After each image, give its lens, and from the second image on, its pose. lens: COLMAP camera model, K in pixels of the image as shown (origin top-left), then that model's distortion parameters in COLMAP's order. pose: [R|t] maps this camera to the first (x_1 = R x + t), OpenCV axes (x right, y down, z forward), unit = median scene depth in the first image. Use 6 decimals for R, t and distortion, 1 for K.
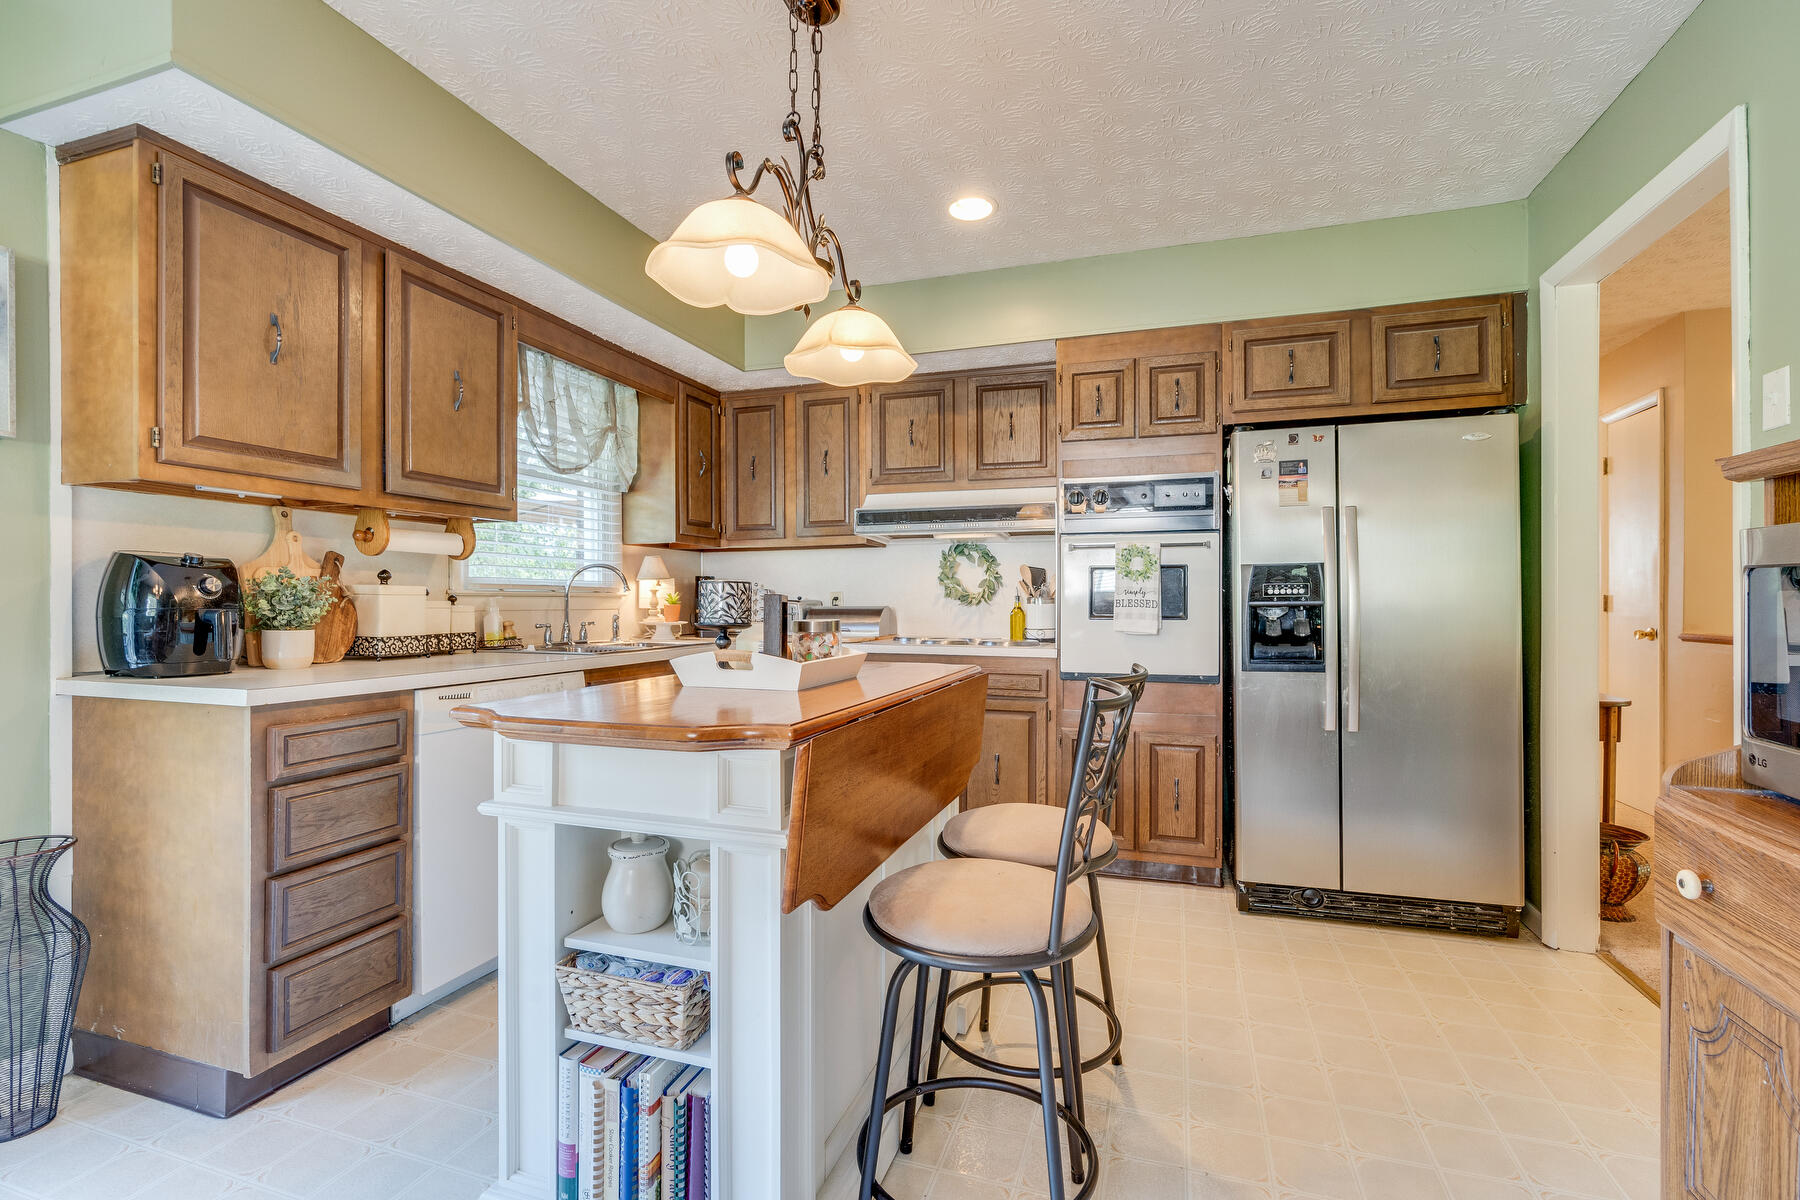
lens RADIAL K [[816.9, 0, 912.5], [0, 816.9, 601.7], [0, 0, 1]] dist [-0.000638, 0.000206]
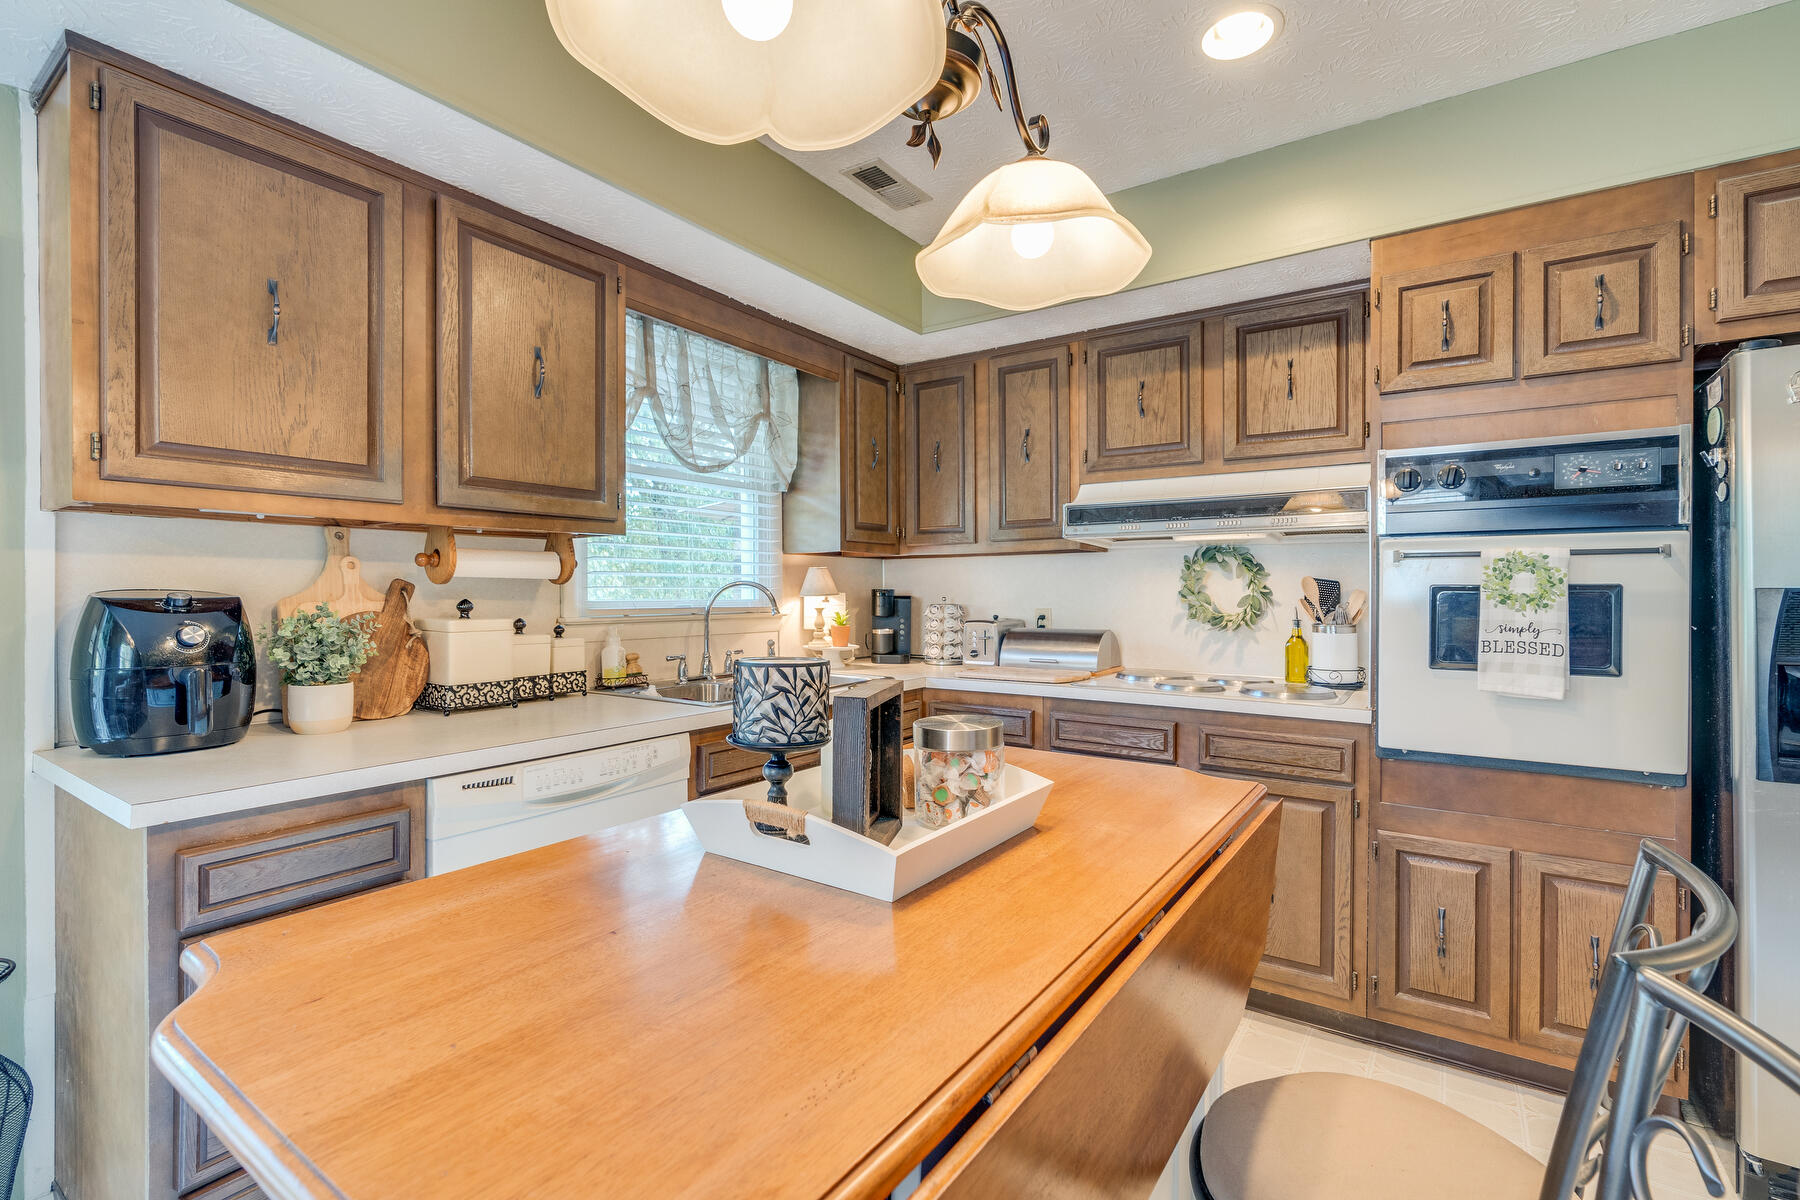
lens RADIAL K [[821.6, 0, 902.1], [0, 821.6, 591.5], [0, 0, 1]] dist [-0.006765, -0.000048]
pose [[0.959367, 0.001763, -0.282155, 0.000589], [-0.002068, 0.999998, -0.000784, -0.039114], [0.282153, 0.001336, 0.959369, 0.281578]]
